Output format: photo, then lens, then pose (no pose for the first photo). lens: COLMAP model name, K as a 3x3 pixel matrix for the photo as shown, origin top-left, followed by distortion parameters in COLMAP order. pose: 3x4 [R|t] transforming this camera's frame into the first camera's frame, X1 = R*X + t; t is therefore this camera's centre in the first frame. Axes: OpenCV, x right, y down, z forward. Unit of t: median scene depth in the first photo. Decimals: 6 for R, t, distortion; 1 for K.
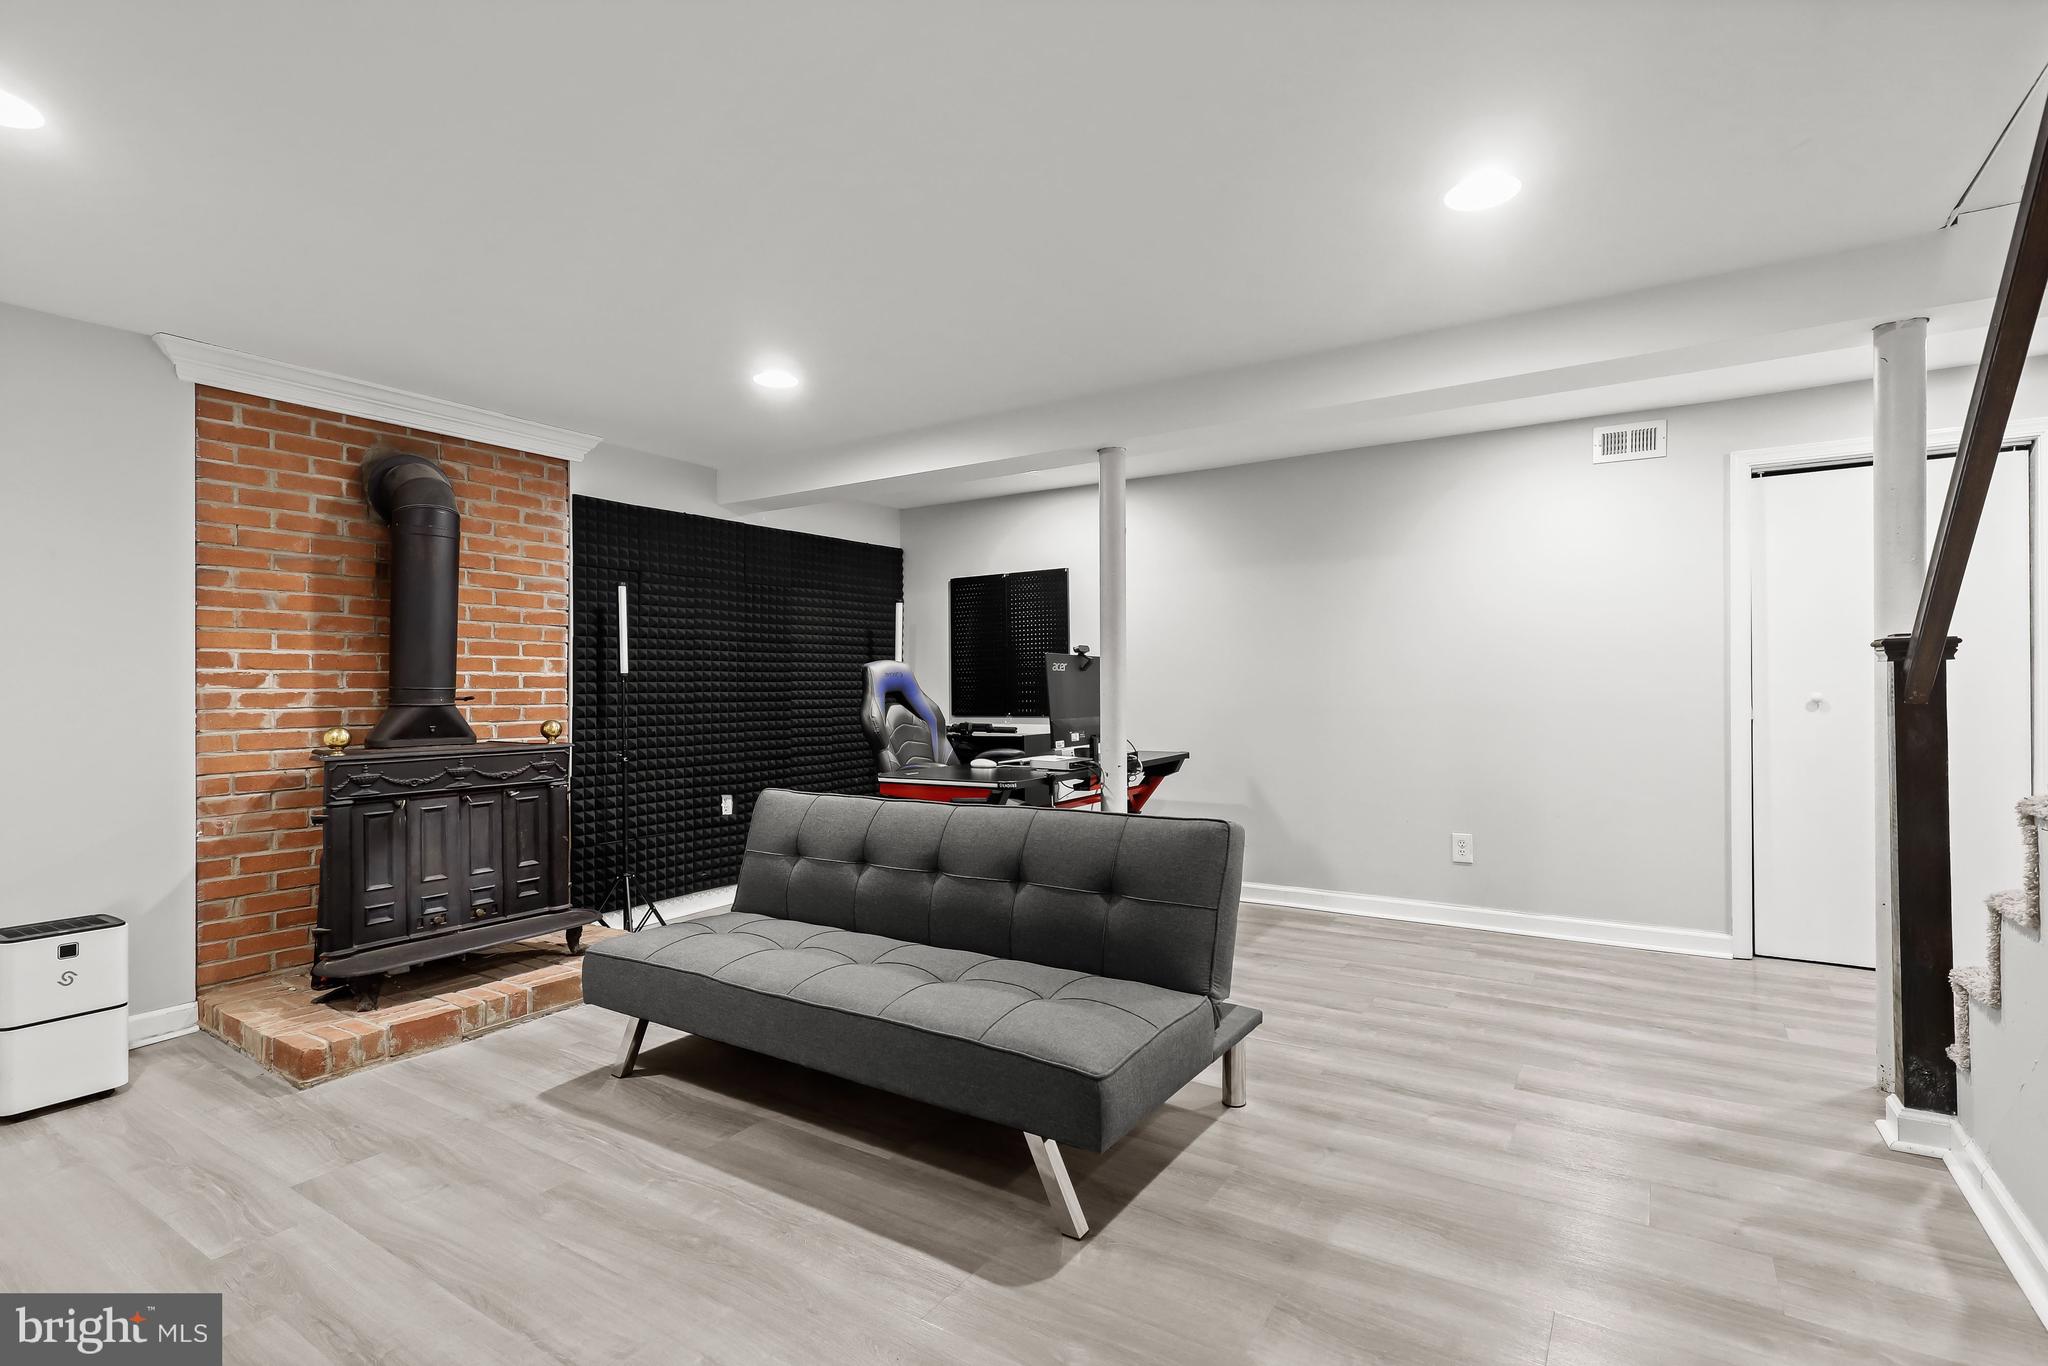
lens RADIAL K [[958.3, 0, 1030.0], [0, 958.3, 684.4], [0, 0, 1]] dist [0.001068, -0.000213]
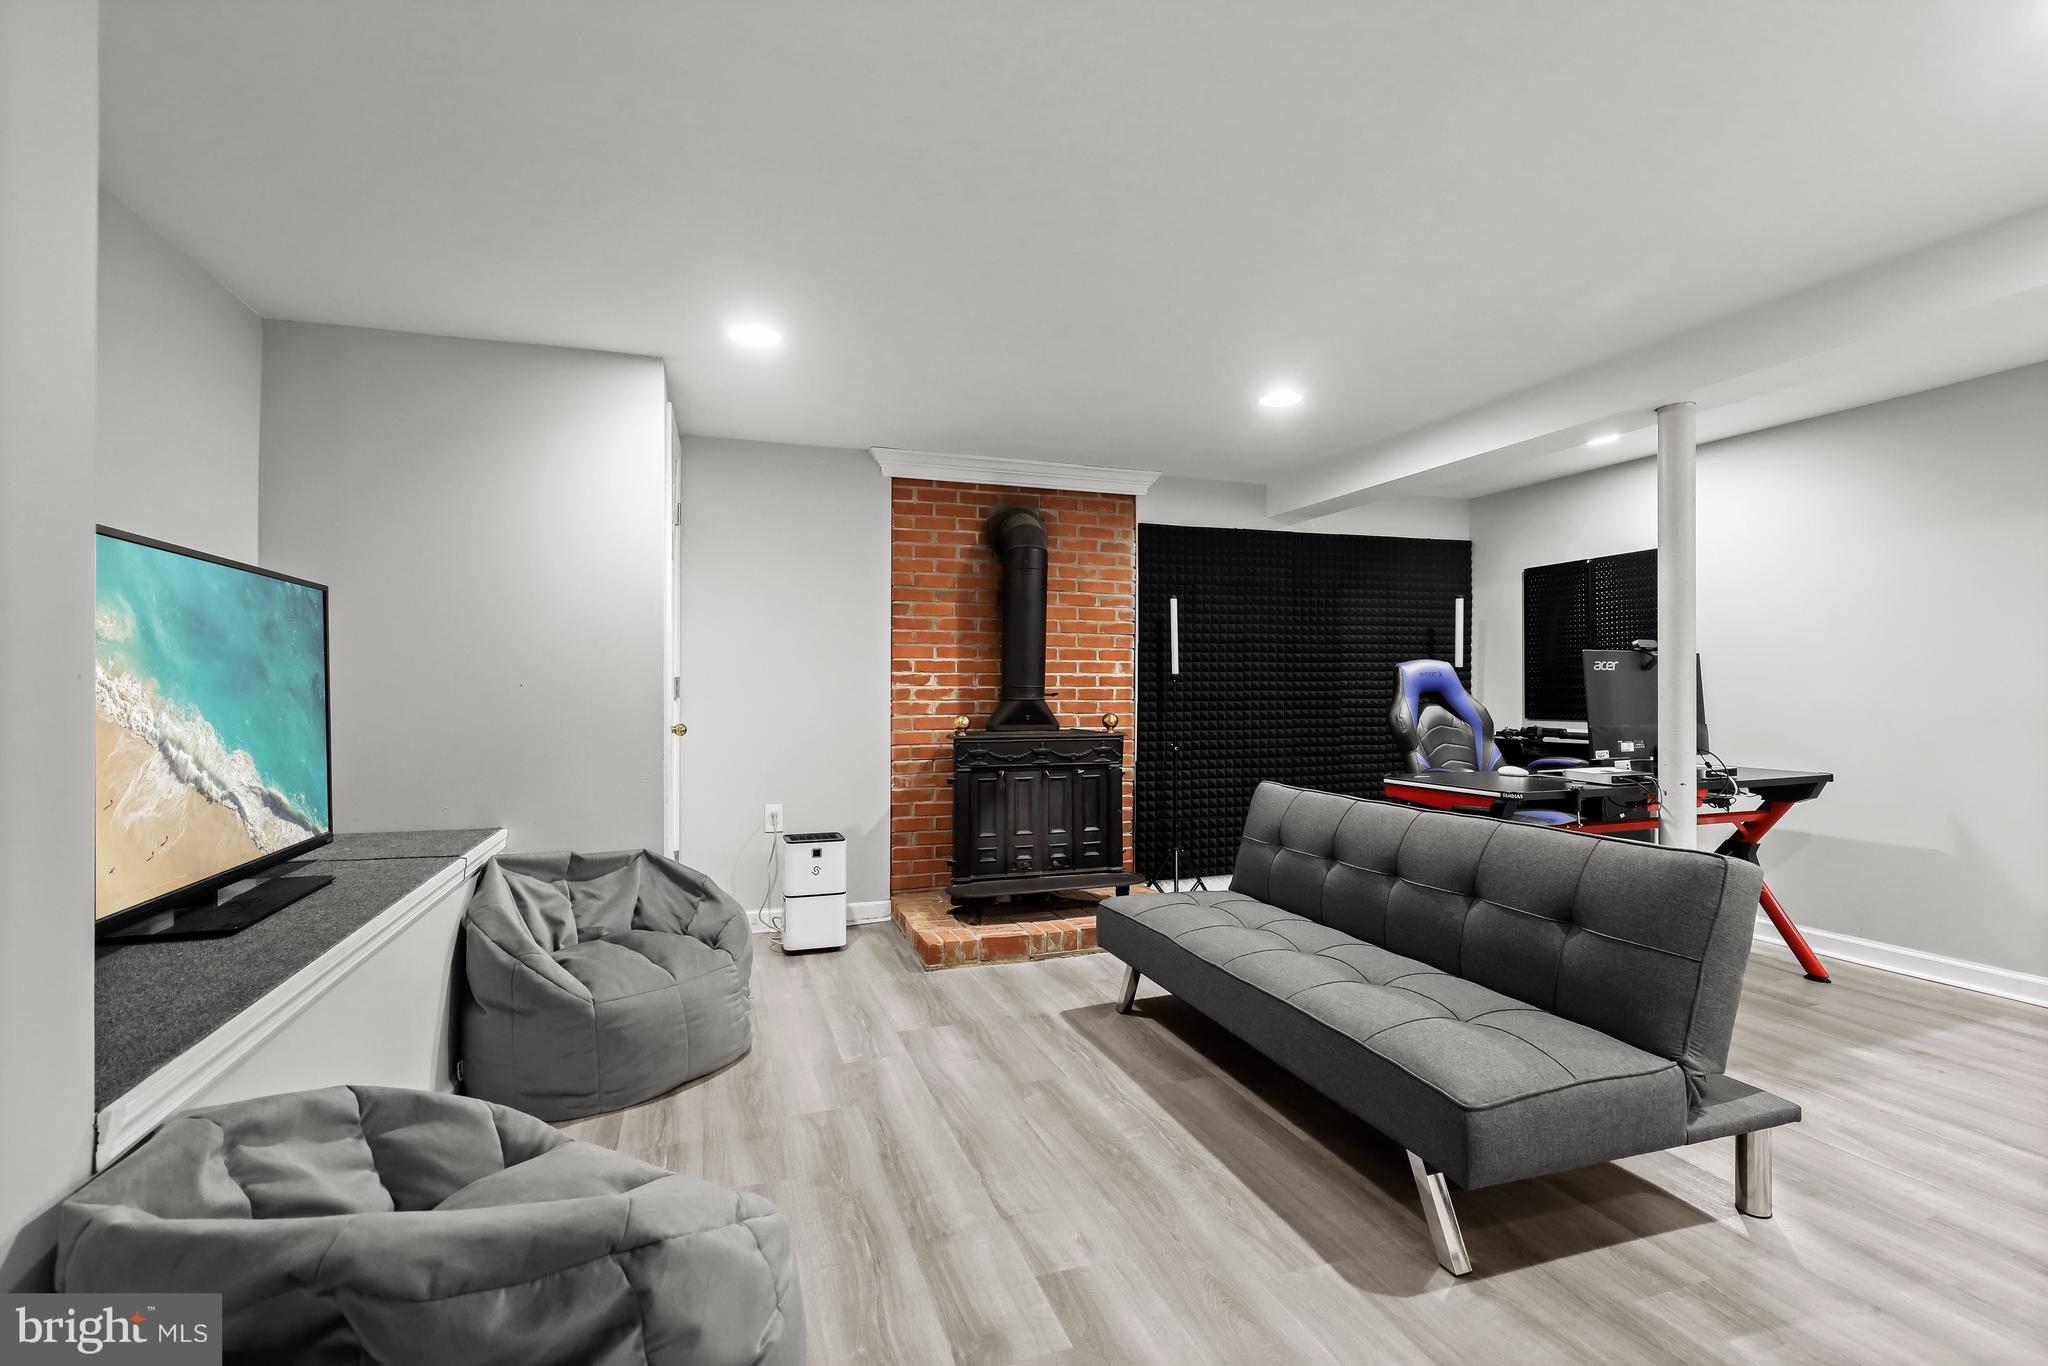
lens RADIAL K [[938.2, 0, 1032.1], [0, 938.2, 677.8], [0, 0, 1]] dist [0.000757, -0.000562]
pose [[0.786297, -0.000024, -0.617849, 0.178600], [-0.002602, 0.999991, -0.003349, -0.003536], [0.617843, 0.004241, 0.786290, 0.008037]]
